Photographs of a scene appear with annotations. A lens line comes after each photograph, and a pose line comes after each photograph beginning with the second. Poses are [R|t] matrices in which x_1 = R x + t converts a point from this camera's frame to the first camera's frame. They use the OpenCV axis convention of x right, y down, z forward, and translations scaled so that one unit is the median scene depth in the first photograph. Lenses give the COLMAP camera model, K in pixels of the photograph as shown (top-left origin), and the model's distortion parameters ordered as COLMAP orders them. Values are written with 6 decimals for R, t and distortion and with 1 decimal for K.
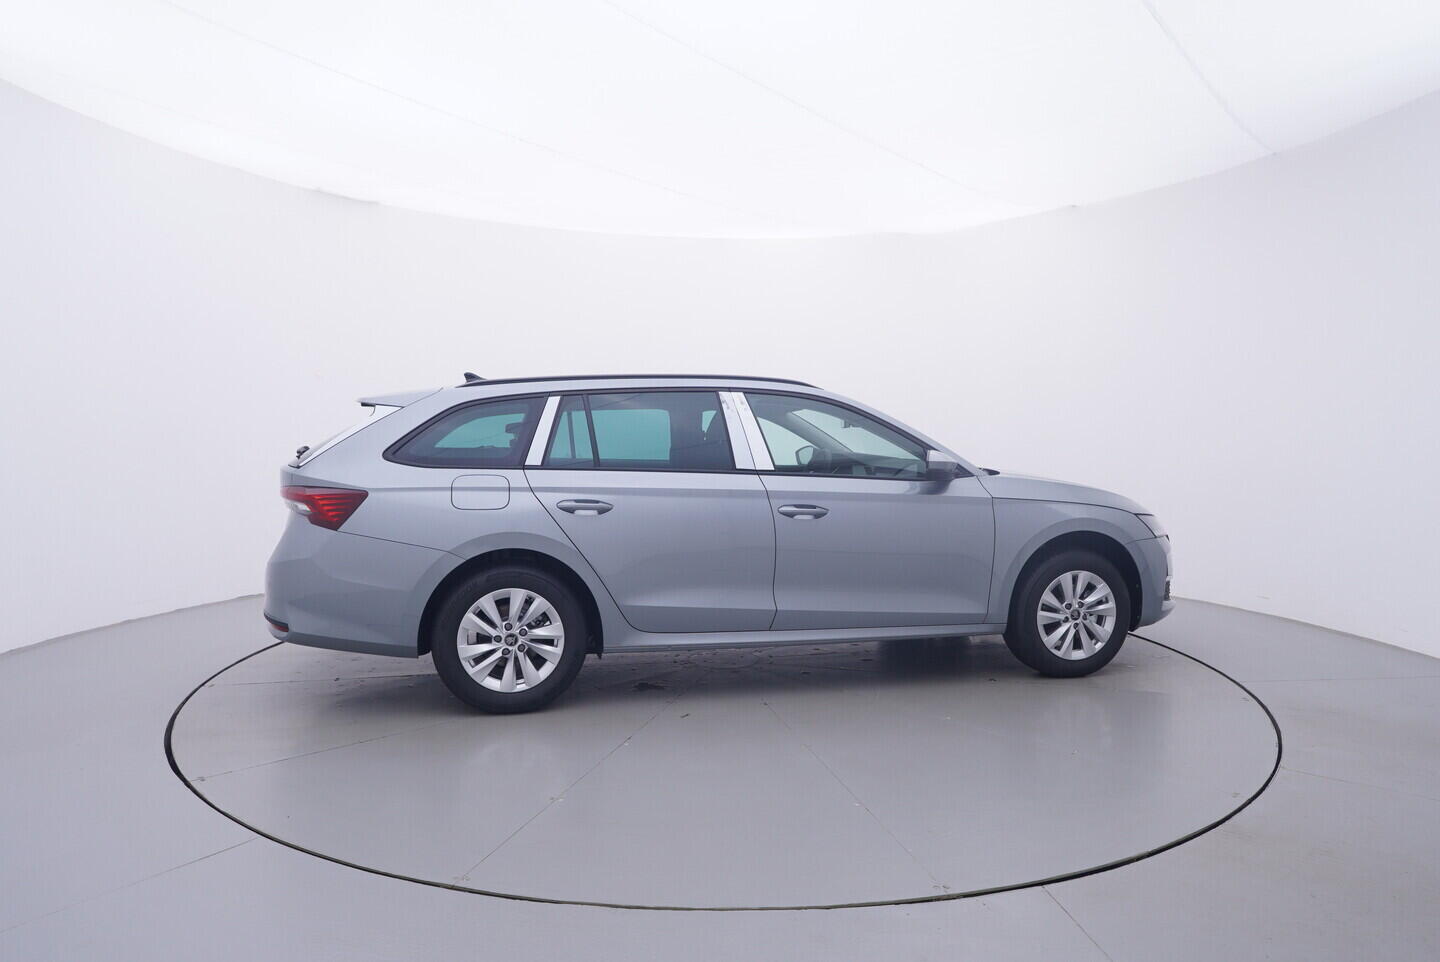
lens RADIAL K [[890.2, 0, 719.5], [0, 890.2, 430.4], [0, 0, 1]] dist [-0.000607, -0.000241]
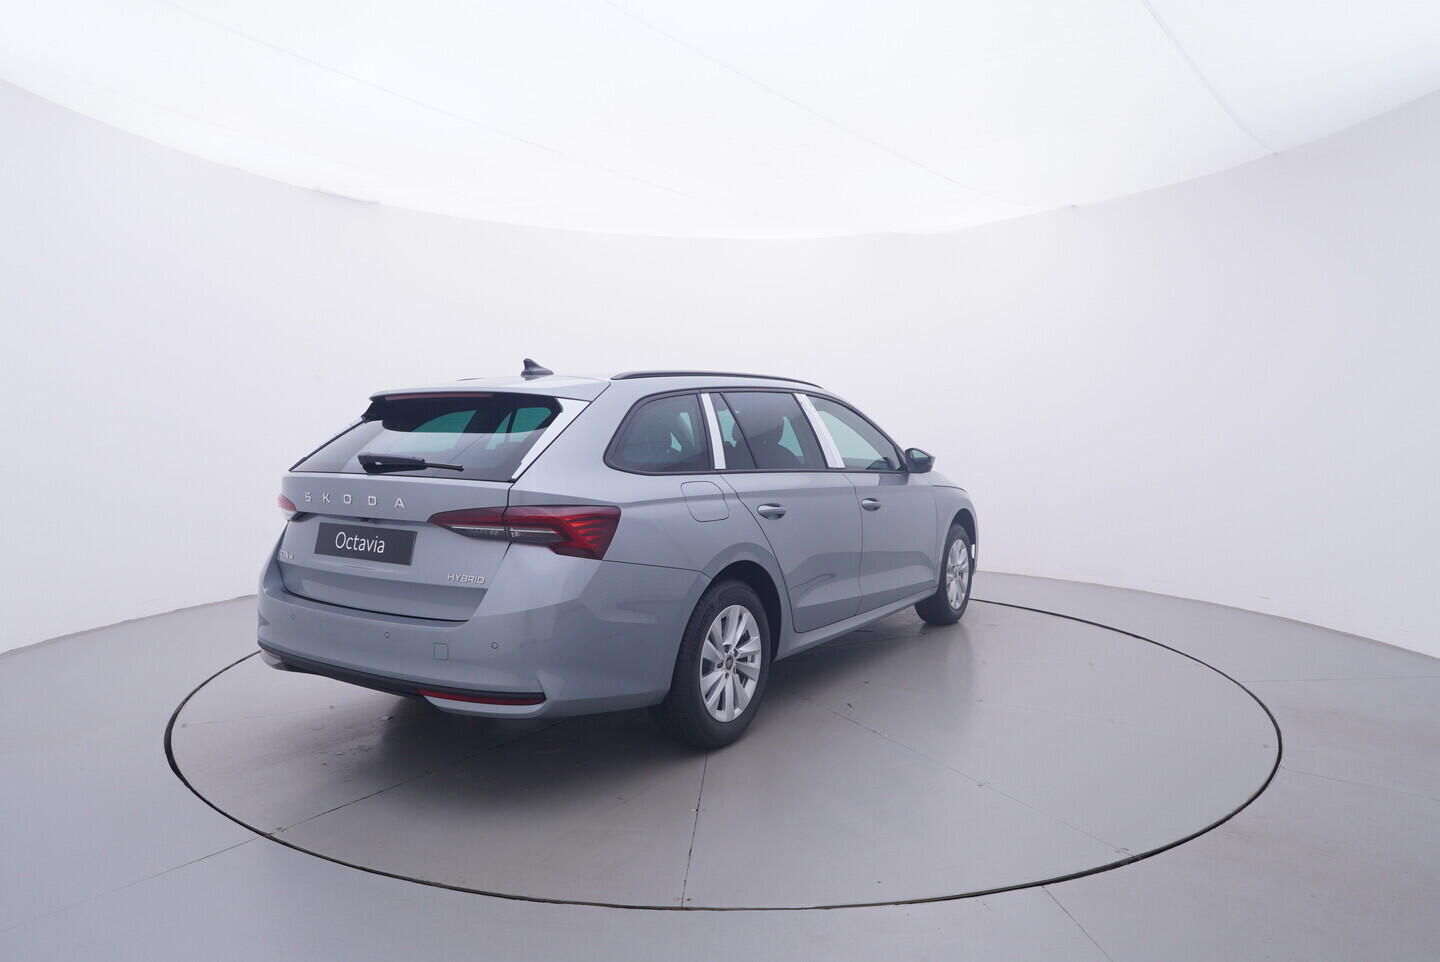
lens RADIAL K [[890.2, 0, 719.5], [0, 890.2, 430.4], [0, 0, 1]] dist [-0.000607, -0.000241]
pose [[0.717060, 0.001813, 0.697010, -0.815843], [-0.003049, 0.999995, 0.000536, -0.000901], [-0.697005, -0.002509, 0.717062, 0.336056]]
